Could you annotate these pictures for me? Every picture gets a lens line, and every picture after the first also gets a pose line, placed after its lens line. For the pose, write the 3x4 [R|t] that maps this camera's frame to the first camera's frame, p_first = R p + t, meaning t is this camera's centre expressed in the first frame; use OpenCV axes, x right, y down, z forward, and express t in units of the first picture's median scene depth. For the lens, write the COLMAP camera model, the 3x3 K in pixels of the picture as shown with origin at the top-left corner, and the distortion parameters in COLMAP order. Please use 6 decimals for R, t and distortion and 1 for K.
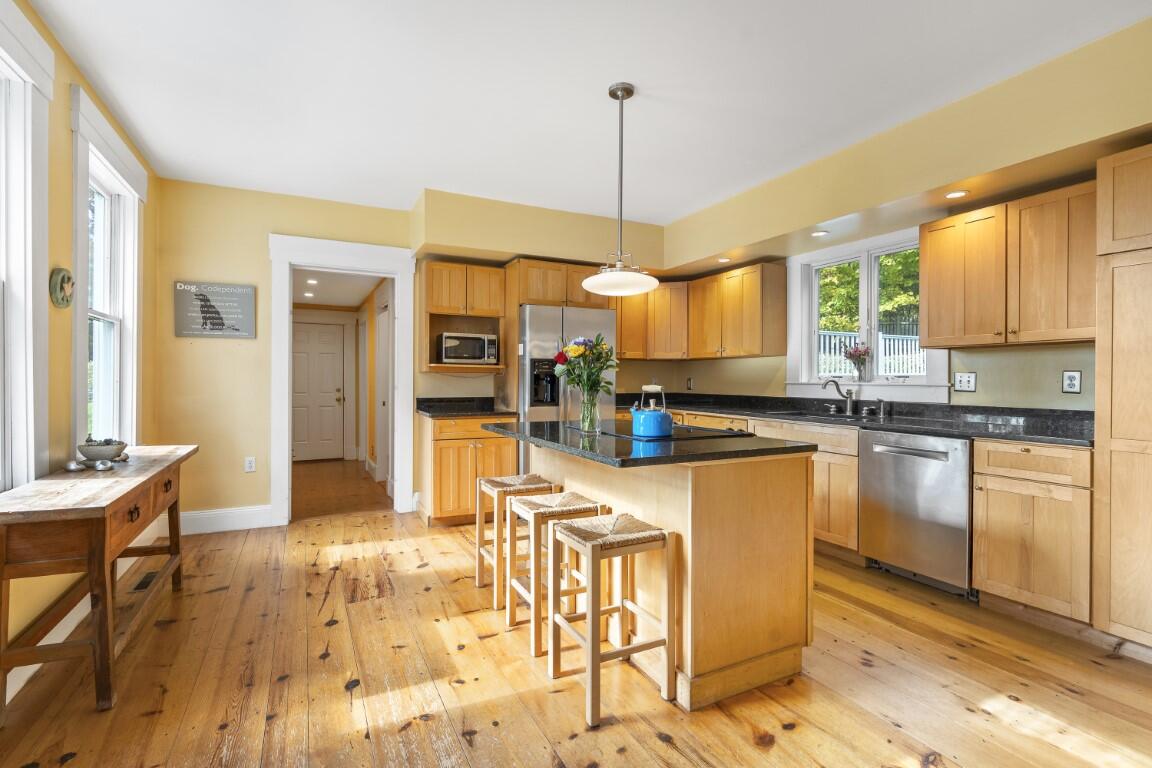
lens RADIAL K [[523.2, 0, 577.0], [0, 523.2, 386.8], [0, 0, 1]] dist [-0.014414, 0.001838]
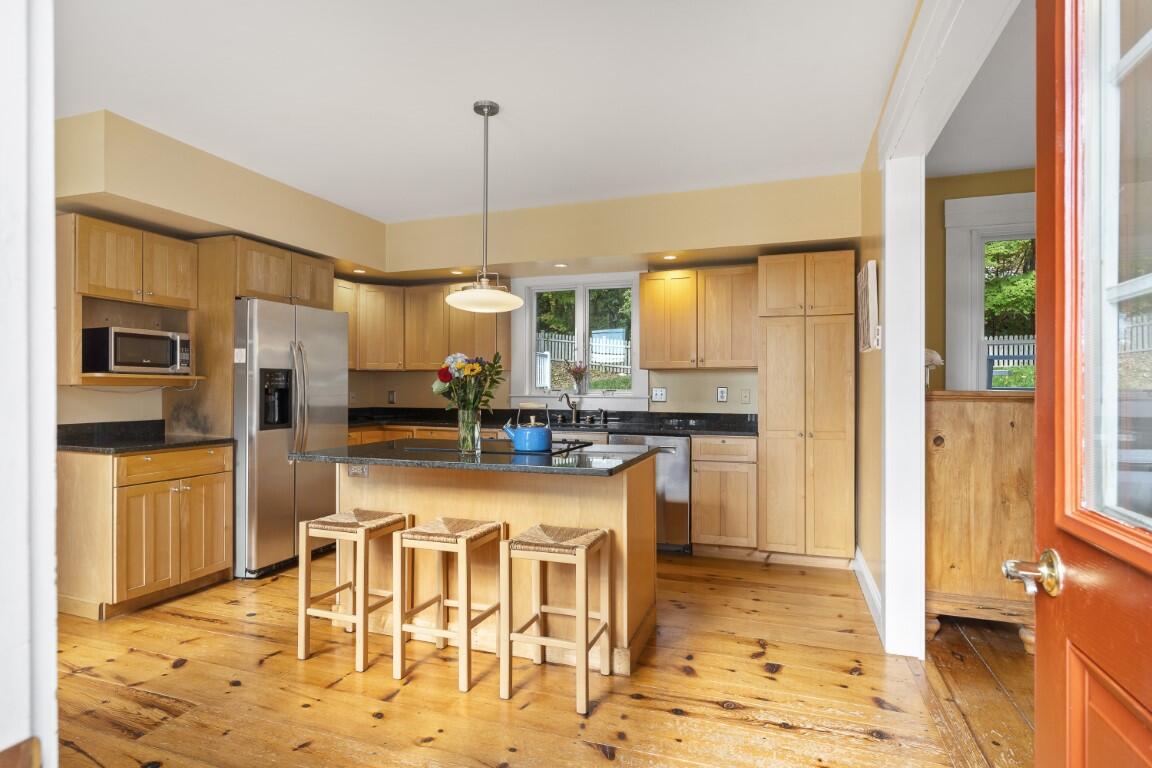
lens RADIAL K [[579.9, 0, 578.6], [0, 579.9, 395.5], [0, 0, 1]] dist [-0.010305, 0.002689]
pose [[0.721134, -0.009756, 0.692727, -0.440702], [0.010420, 0.999940, 0.003234, -0.014564], [-0.692718, 0.004886, 0.721192, 0.065446]]
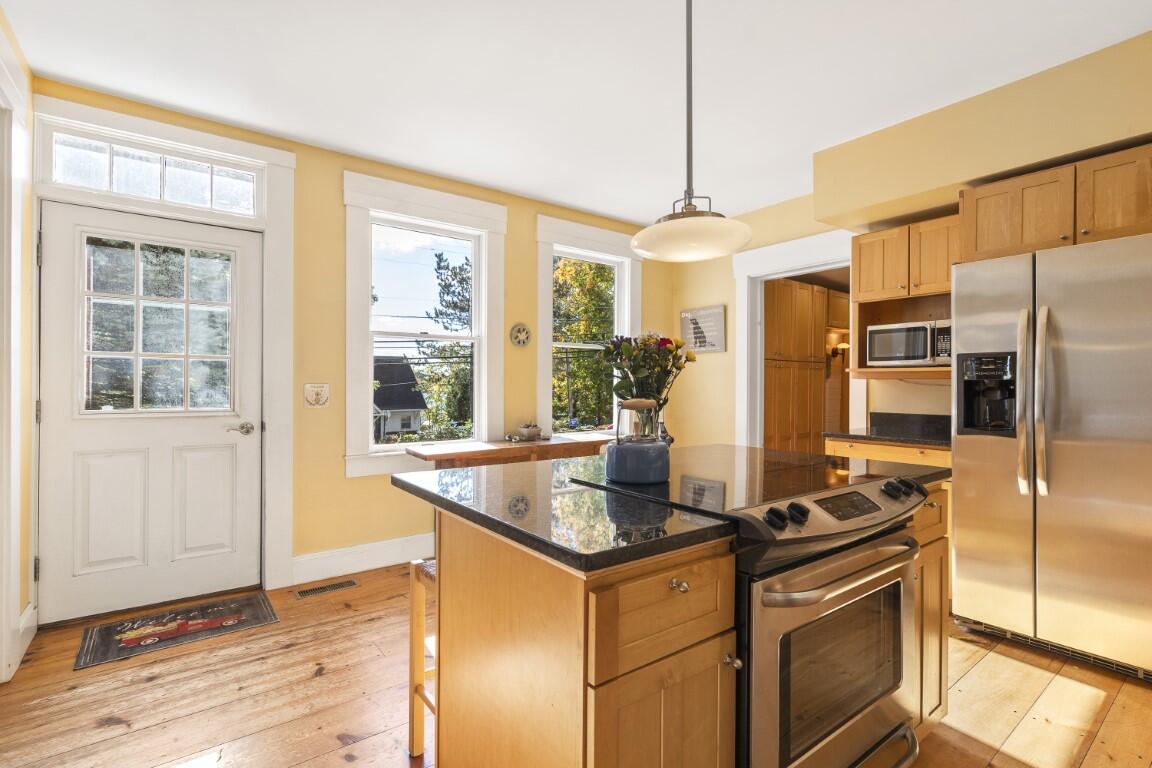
lens RADIAL K [[523.2, 0, 578.6], [0, 523.2, 386.0], [0, 0, 1]] dist [-0.014414, 0.001838]
pose [[0.167303, -0.001013, -0.985905, 0.541517], [-0.015136, 0.999879, -0.003596, -0.011092], [0.985789, 0.015525, 0.167267, 0.607465]]
